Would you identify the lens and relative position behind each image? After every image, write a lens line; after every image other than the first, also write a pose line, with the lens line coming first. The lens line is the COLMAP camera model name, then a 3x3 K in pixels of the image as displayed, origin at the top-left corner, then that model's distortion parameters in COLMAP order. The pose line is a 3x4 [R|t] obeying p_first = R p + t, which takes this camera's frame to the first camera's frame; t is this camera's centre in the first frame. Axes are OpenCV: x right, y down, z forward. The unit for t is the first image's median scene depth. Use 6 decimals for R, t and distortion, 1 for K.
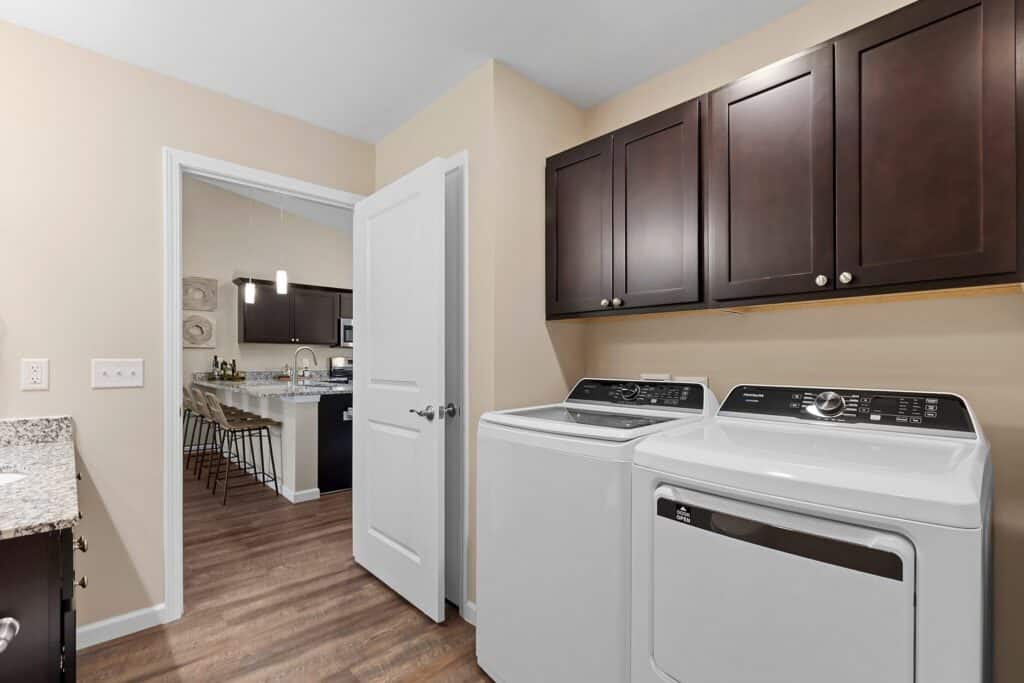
lens RADIAL K [[459.4, 0, 508.2], [0, 459.4, 337.6], [0, 0, 1]] dist [0.001142, -0.000209]
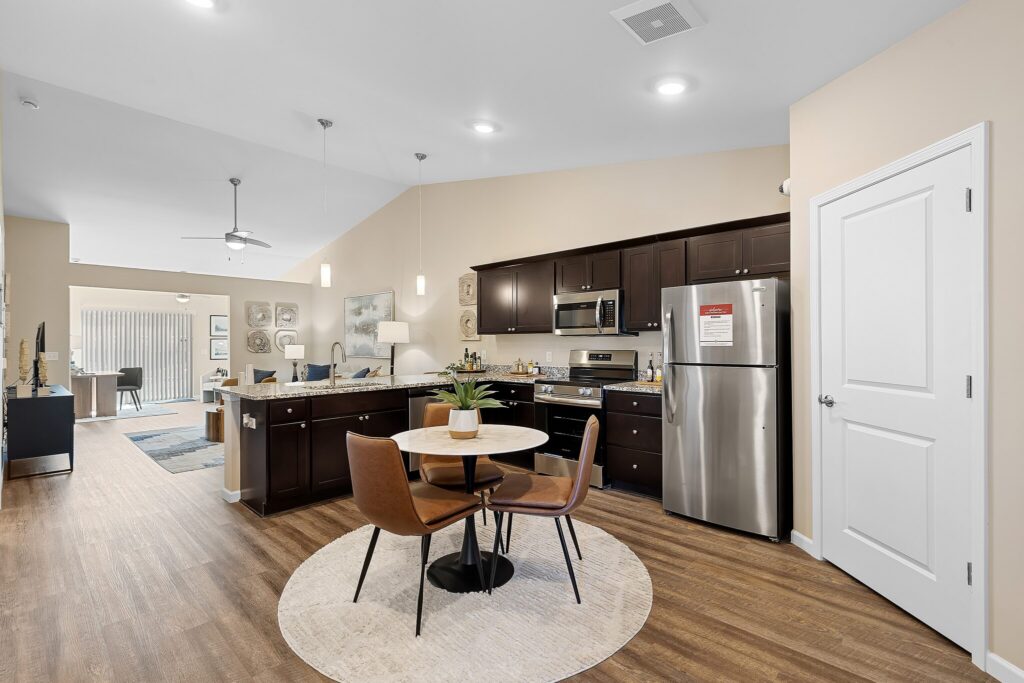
lens RADIAL K [[464.2, 0, 501.0], [0, 464.2, 341.8], [0, 0, 1]] dist [0.000691, 0.000152]
pose [[0.058588, -0.006962, -0.998258, 0.382724], [0.044136, 0.999016, -0.004377, 0.032406], [0.997306, -0.043803, 0.058837, 1.008320]]
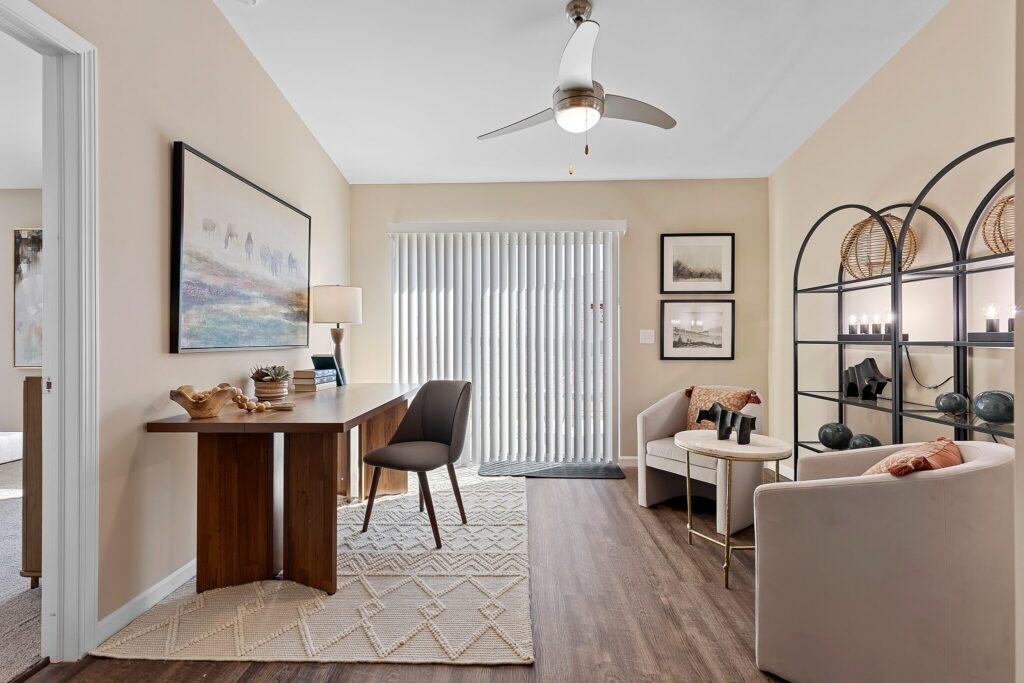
lens RADIAL K [[464.2, 0, 501.0], [0, 464.2, 341.8], [0, 0, 1]] dist [0.000691, 0.000152]
pose [[-0.712952, 0.002306, -0.701209, -1.009974], [0.026006, 0.999394, -0.023156, 0.028162], [0.700731, -0.034744, -0.712579, 0.212788]]
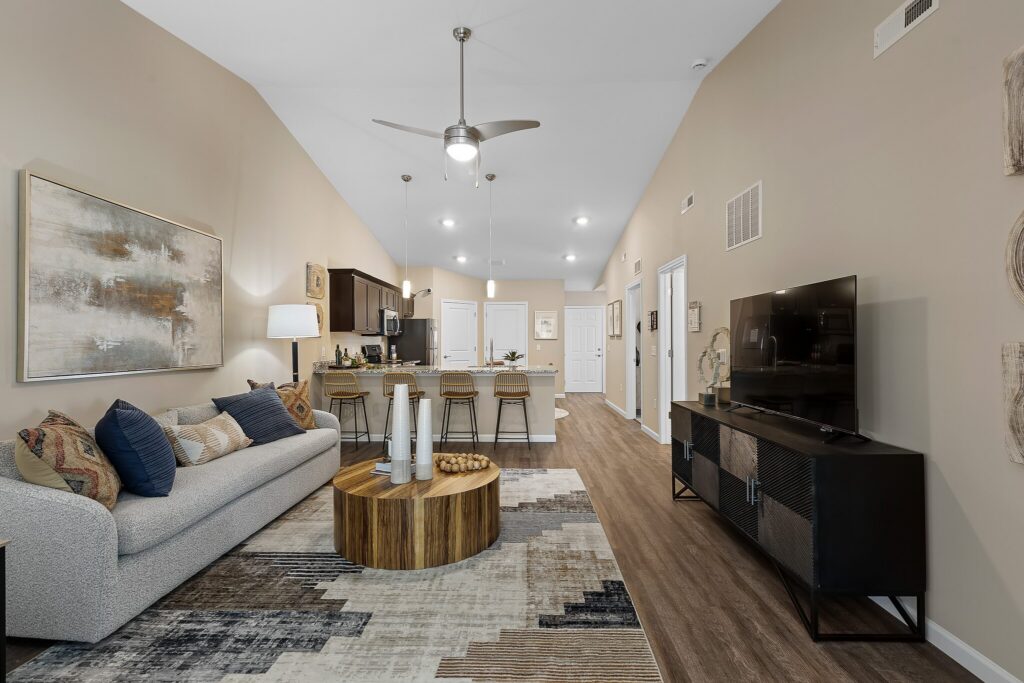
lens RADIAL K [[486.7, 0, 512.0], [0, 486.7, 341.5], [0, 0, 1]] dist [-0.000442, -0.000016]
pose [[0.695604, -0.002599, 0.718421, -1.131909], [-0.029181, 0.999066, 0.031868, -0.012037], [-0.717833, -0.043132, 0.694878, -0.011511]]
